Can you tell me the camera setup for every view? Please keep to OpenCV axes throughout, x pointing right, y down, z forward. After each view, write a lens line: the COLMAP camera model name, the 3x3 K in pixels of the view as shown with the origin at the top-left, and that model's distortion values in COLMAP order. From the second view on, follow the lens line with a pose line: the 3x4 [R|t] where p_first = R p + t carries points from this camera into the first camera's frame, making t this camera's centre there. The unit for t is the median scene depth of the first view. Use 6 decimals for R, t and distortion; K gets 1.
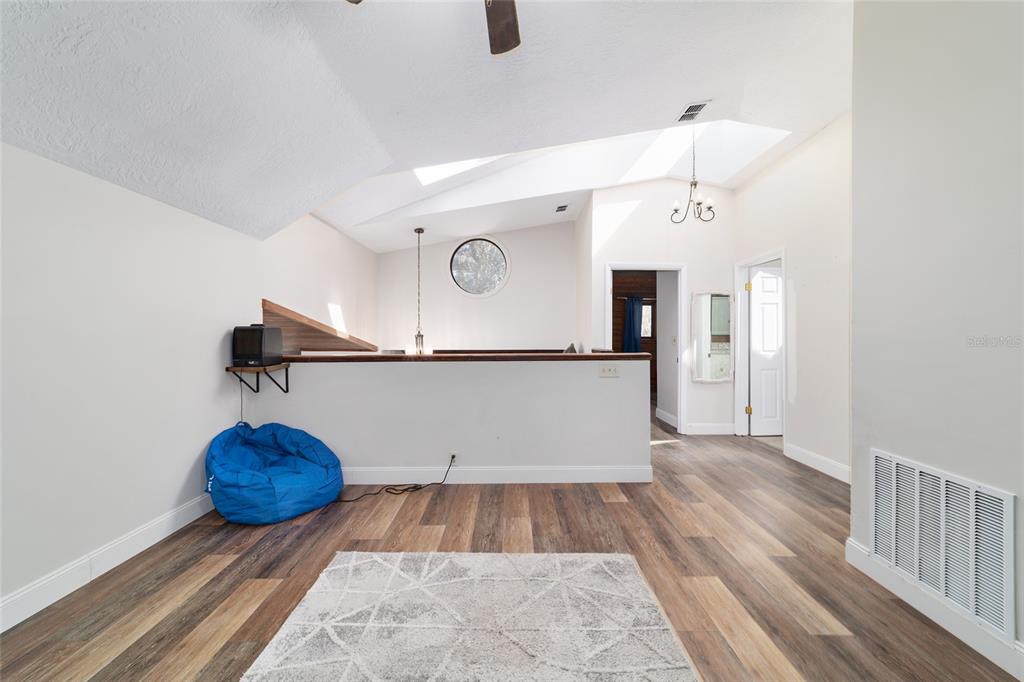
lens RADIAL K [[390.5, 0, 511.9], [0, 390.5, 337.7], [0, 0, 1]] dist [0.002279, 0.000057]
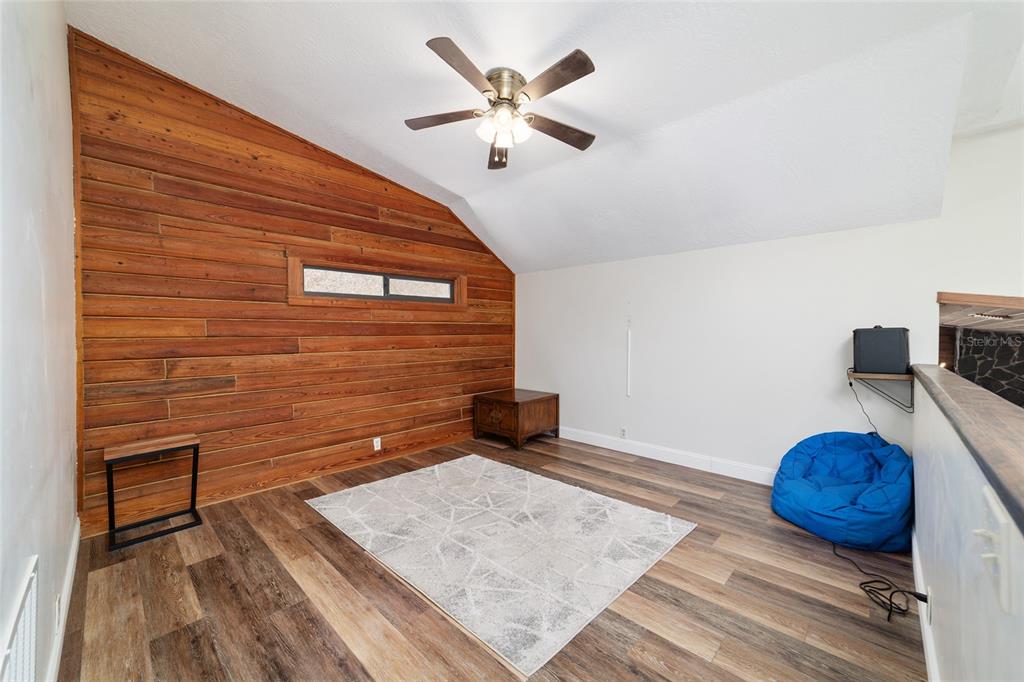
lens RADIAL K [[390.5, 0, 511.9], [0, 390.5, 336.5], [0, 0, 1]] dist [0.002279, 0.000057]
pose [[-0.698548, -0.001852, -0.715561, 0.801349], [-0.003934, 0.999991, 0.001252, -0.010420], [0.715552, 0.003690, -0.698549, 1.467797]]
